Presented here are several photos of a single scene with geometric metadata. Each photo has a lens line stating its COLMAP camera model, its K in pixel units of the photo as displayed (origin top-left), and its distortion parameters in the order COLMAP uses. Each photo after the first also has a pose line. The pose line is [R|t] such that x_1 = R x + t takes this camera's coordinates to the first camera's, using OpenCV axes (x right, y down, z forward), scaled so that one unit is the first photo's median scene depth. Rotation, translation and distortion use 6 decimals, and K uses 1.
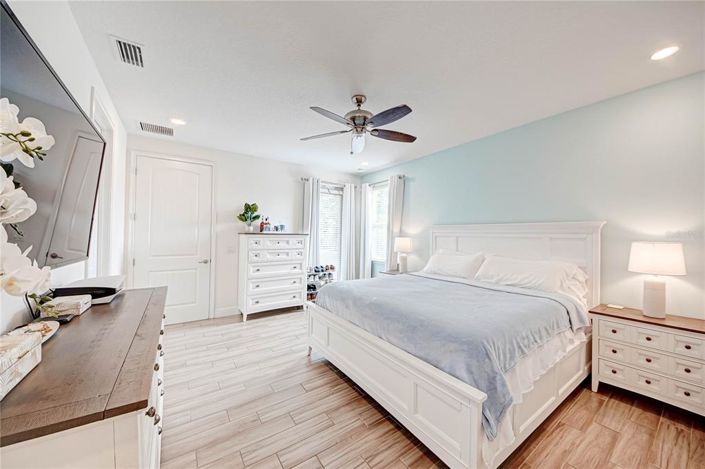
lens RADIAL K [[253.4, 0, 359.8], [0, 253.4, 230.3], [0, 0, 1]] dist [0.063209, -0.021212]
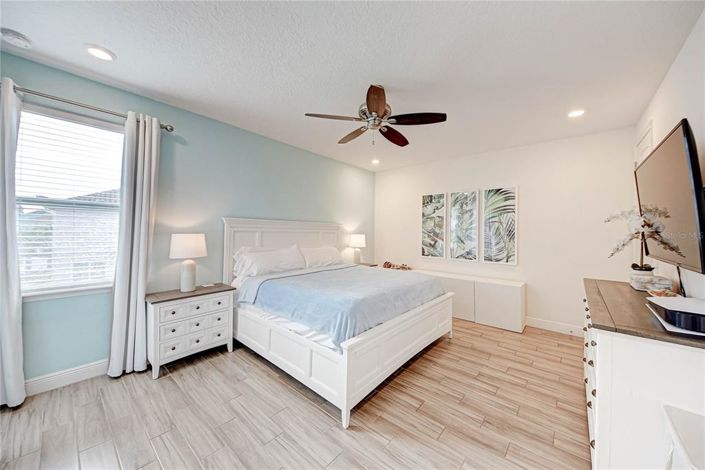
lens RADIAL K [[253.4, 0, 359.8], [0, 253.4, 230.8], [0, 0, 1]] dist [0.063209, -0.021212]
pose [[-0.250447, -0.006130, 0.968111, -1.031109], [-0.027997, 0.999608, -0.000913, 0.017598], [-0.967725, -0.027332, -0.250520, 1.454455]]
